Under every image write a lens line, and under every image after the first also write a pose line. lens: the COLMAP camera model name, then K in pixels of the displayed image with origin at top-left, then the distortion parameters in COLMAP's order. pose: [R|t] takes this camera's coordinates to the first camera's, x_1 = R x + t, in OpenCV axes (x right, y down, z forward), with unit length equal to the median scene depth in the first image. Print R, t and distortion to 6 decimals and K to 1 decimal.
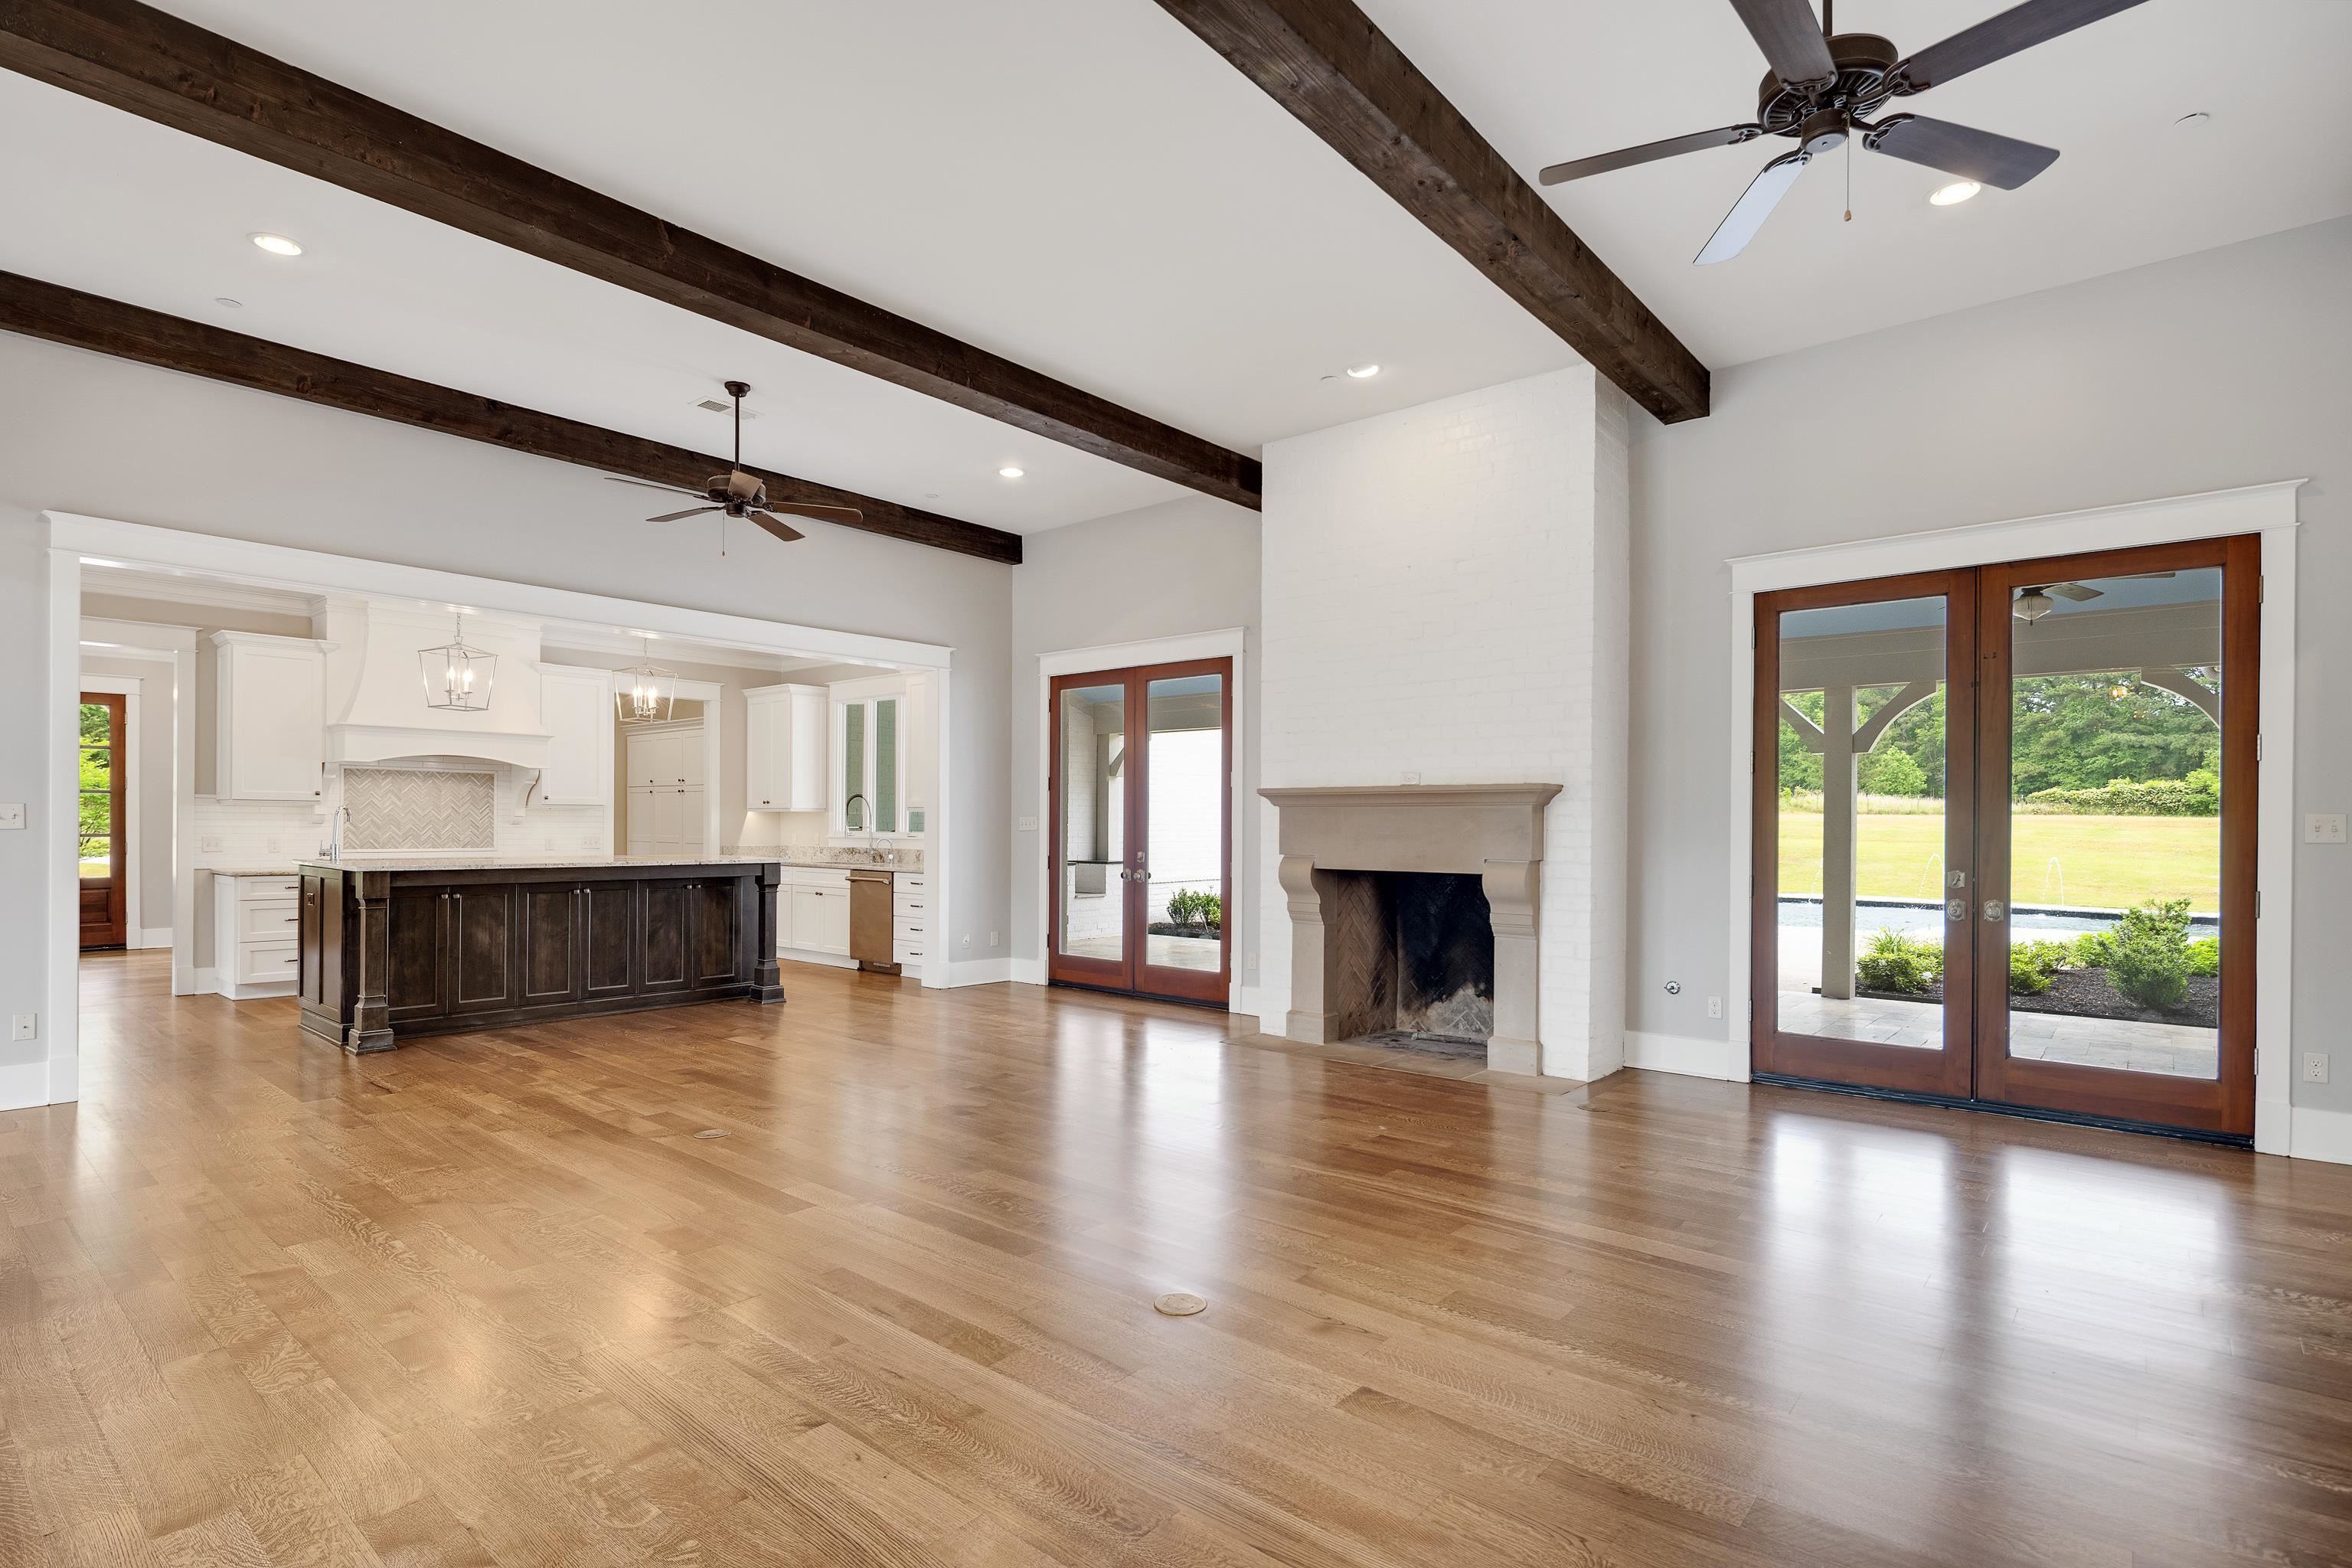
lens RADIAL K [[1138.6, 0, 1169.3], [0, 1138.6, 818.3], [0, 0, 1]] dist [0.004024, -0.004235]
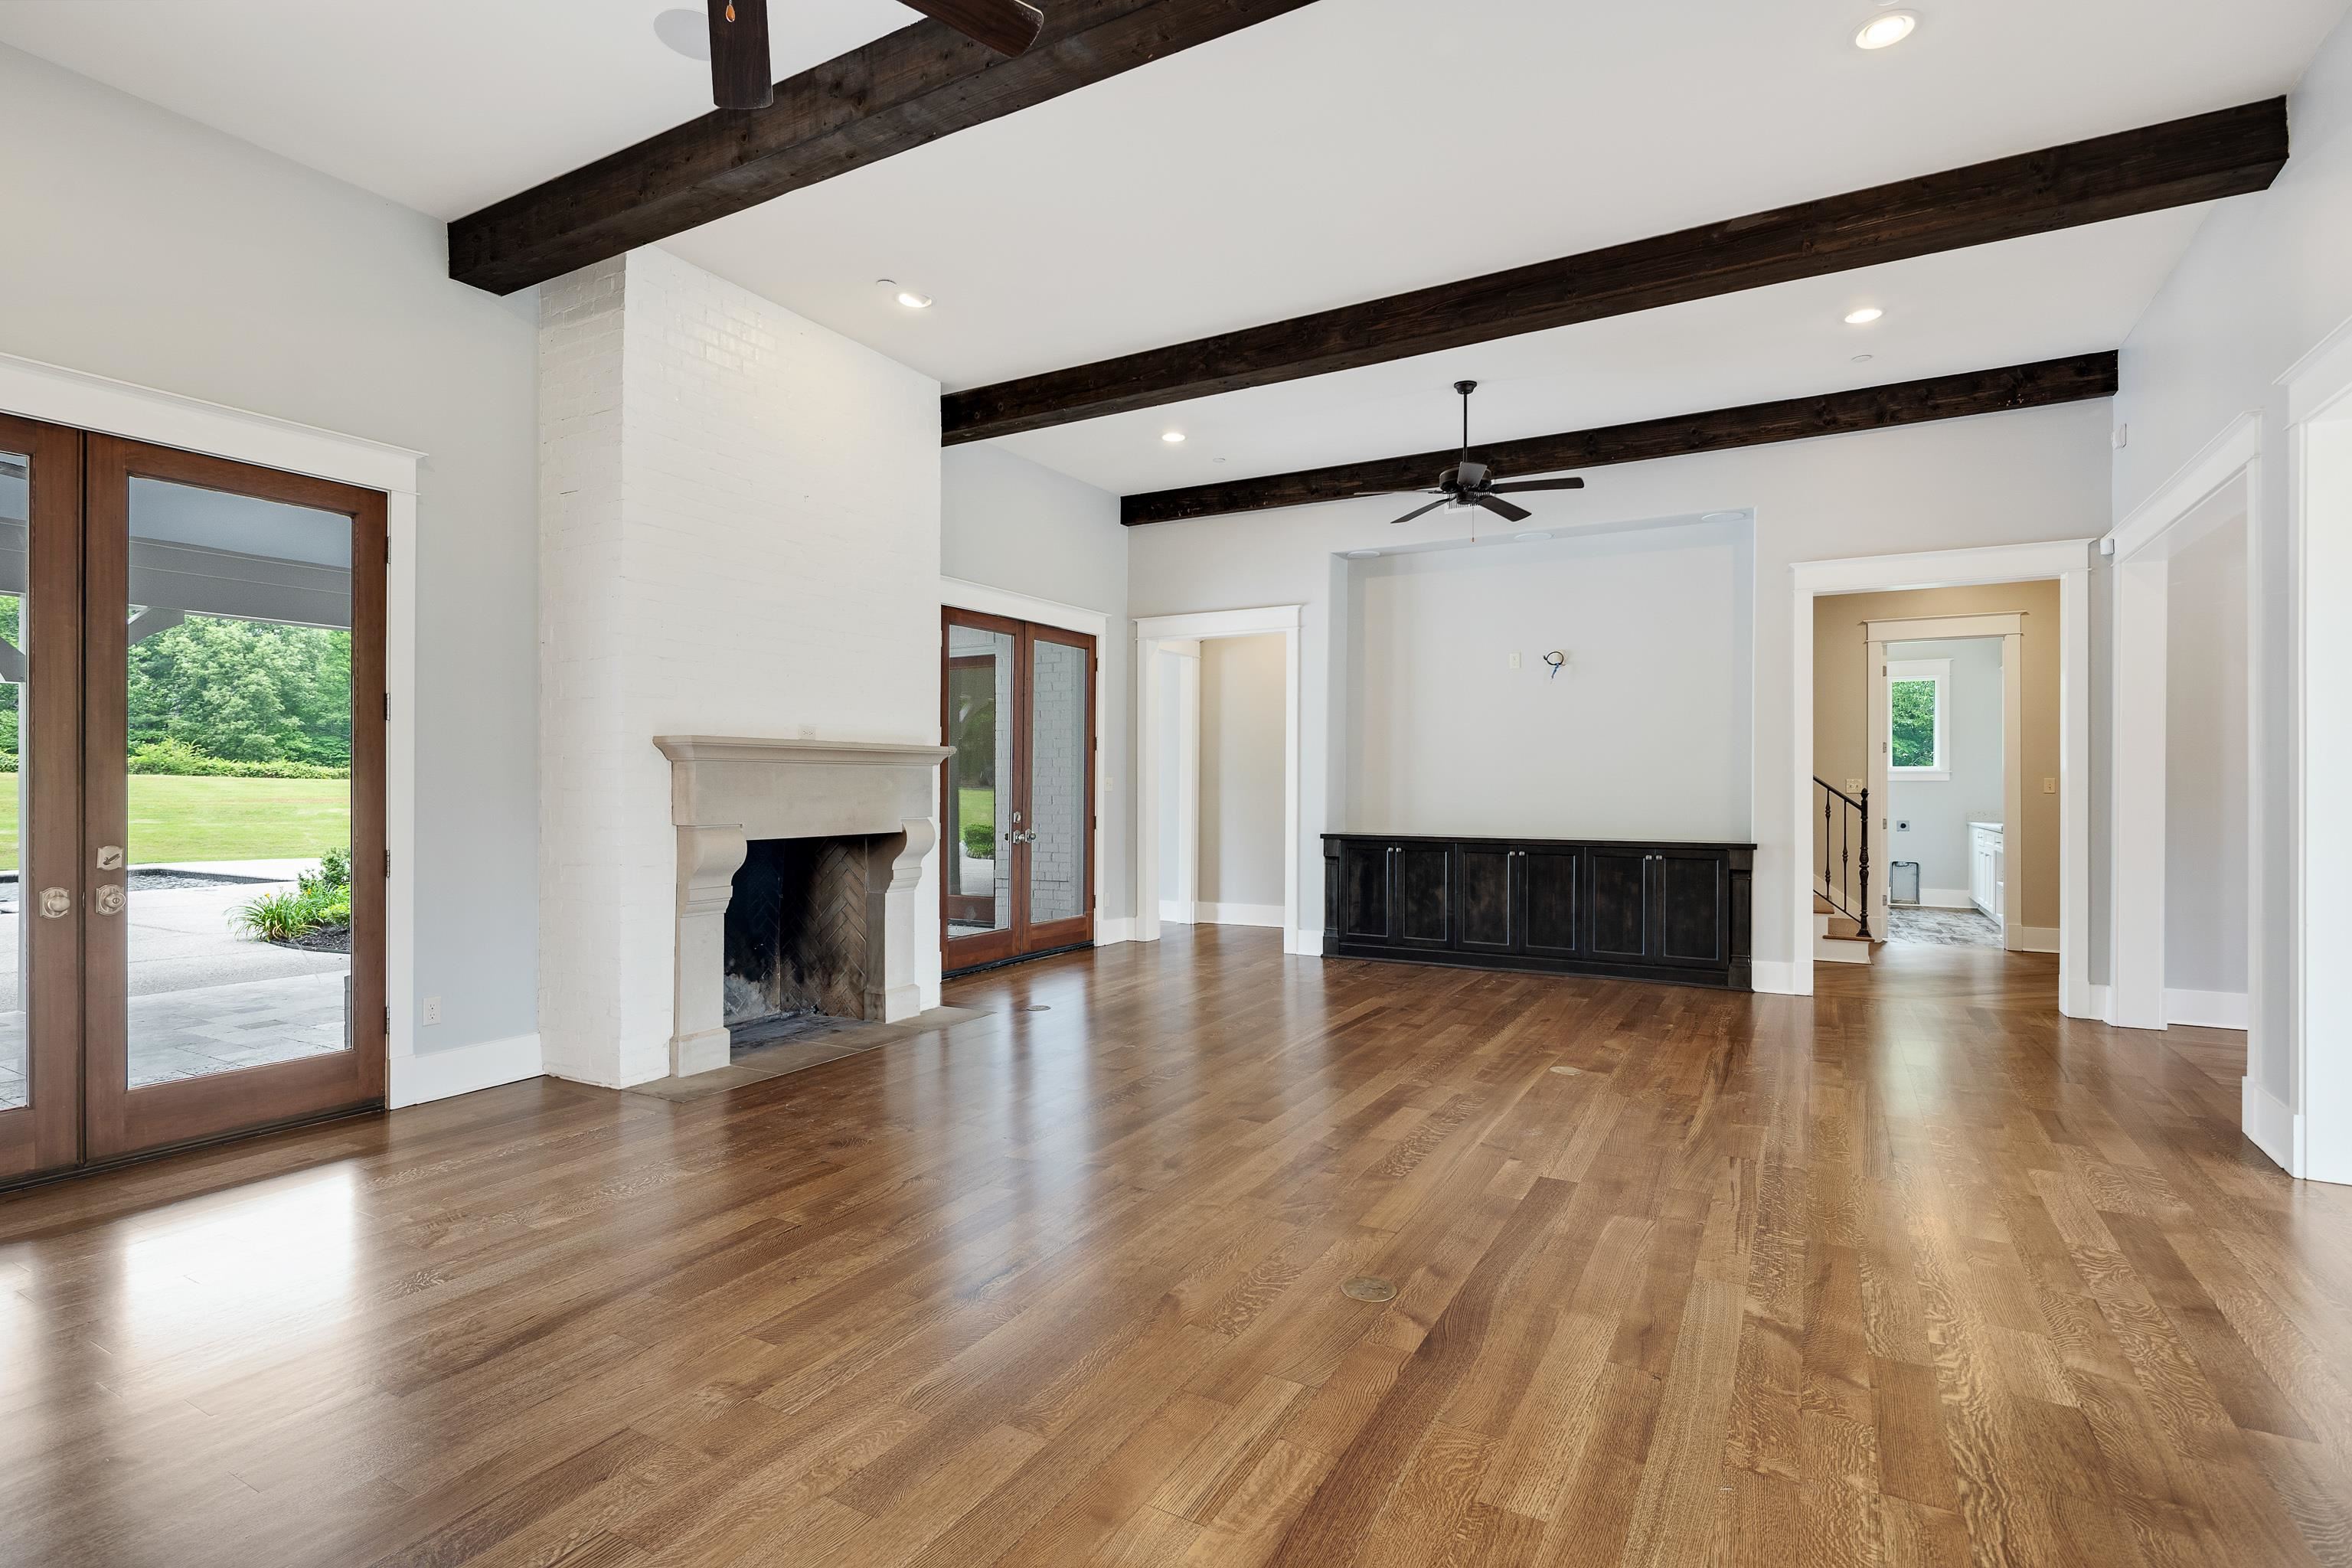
lens RADIAL K [[1138.6, 0, 1166.1], [0, 1138.6, 778.8], [0, 0, 1]] dist [0.004024, -0.004235]
pose [[-0.189152, -0.000951, 0.981947, -0.542641], [-0.007020, 0.999975, -0.000384, -0.000529], [-0.981923, -0.006966, -0.189154, 0.665898]]
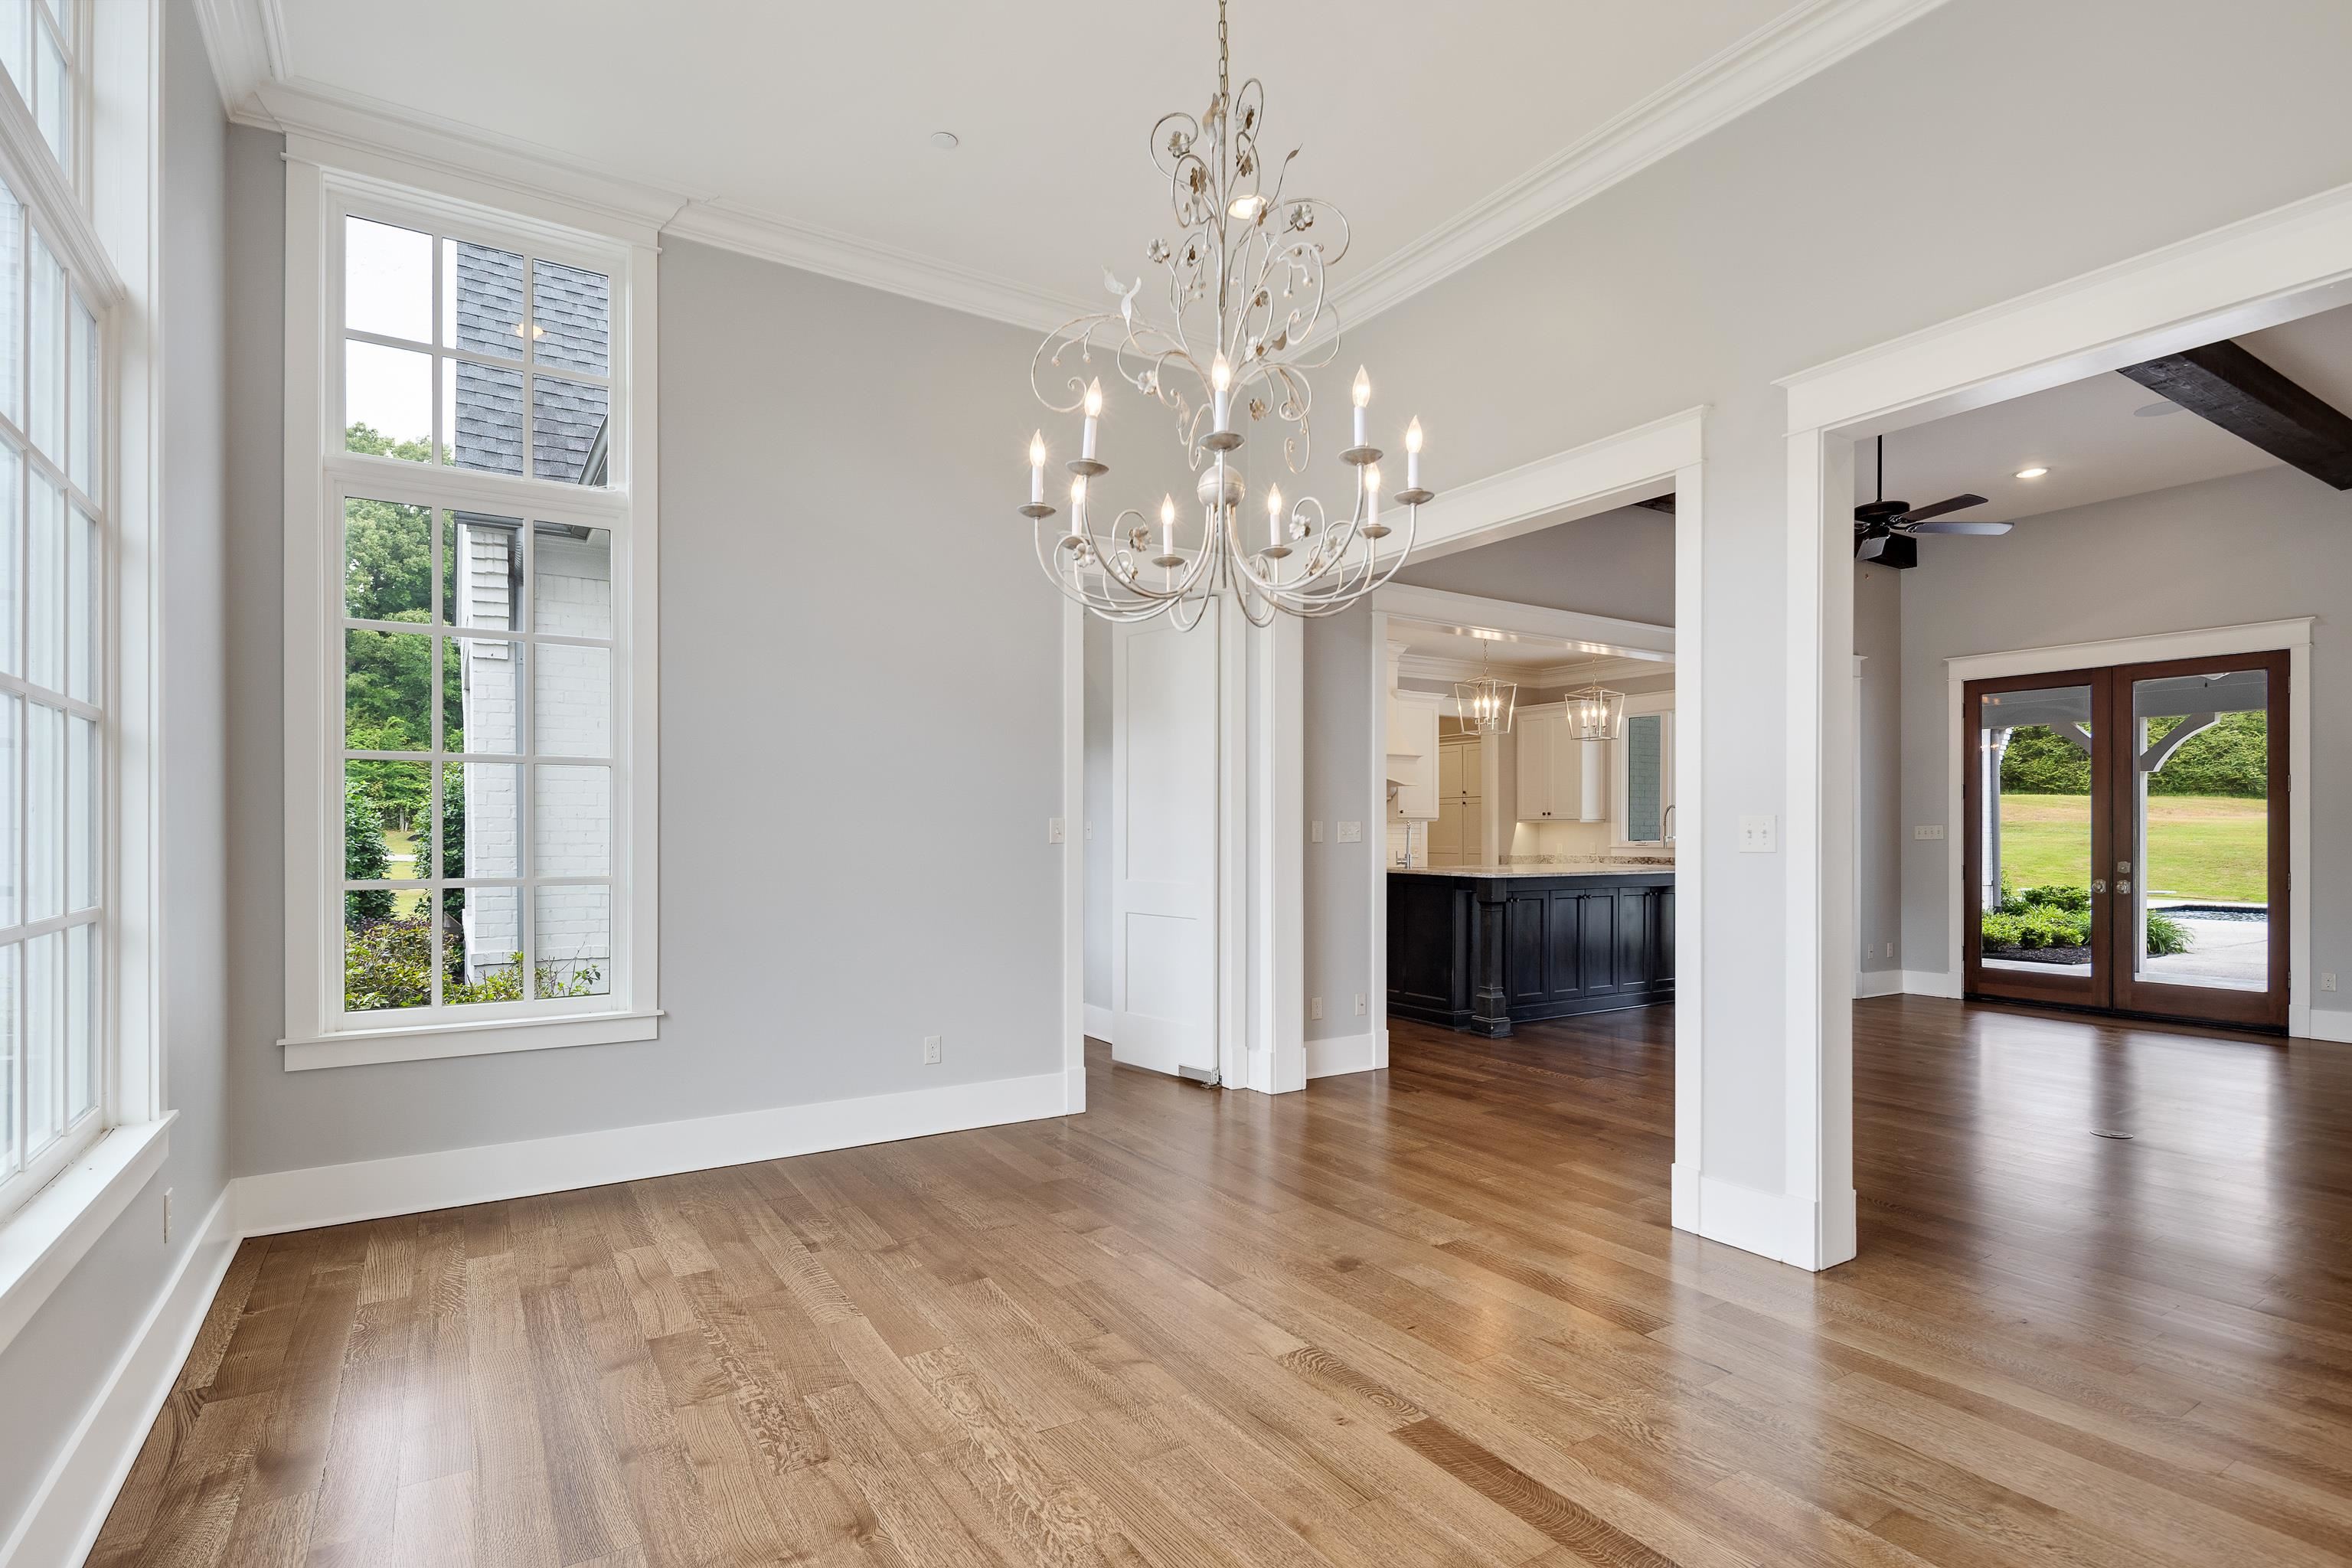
lens RADIAL K [[1138.6, 0, 1152.4], [0, 1138.6, 833.3], [0, 0, 1]] dist [0.004024, -0.004235]
pose [[0.952696, -0.003057, -0.303909, -0.499825], [0.004415, 0.999983, 0.003780, -0.001731], [0.303892, -0.004943, 0.952694, -0.143531]]
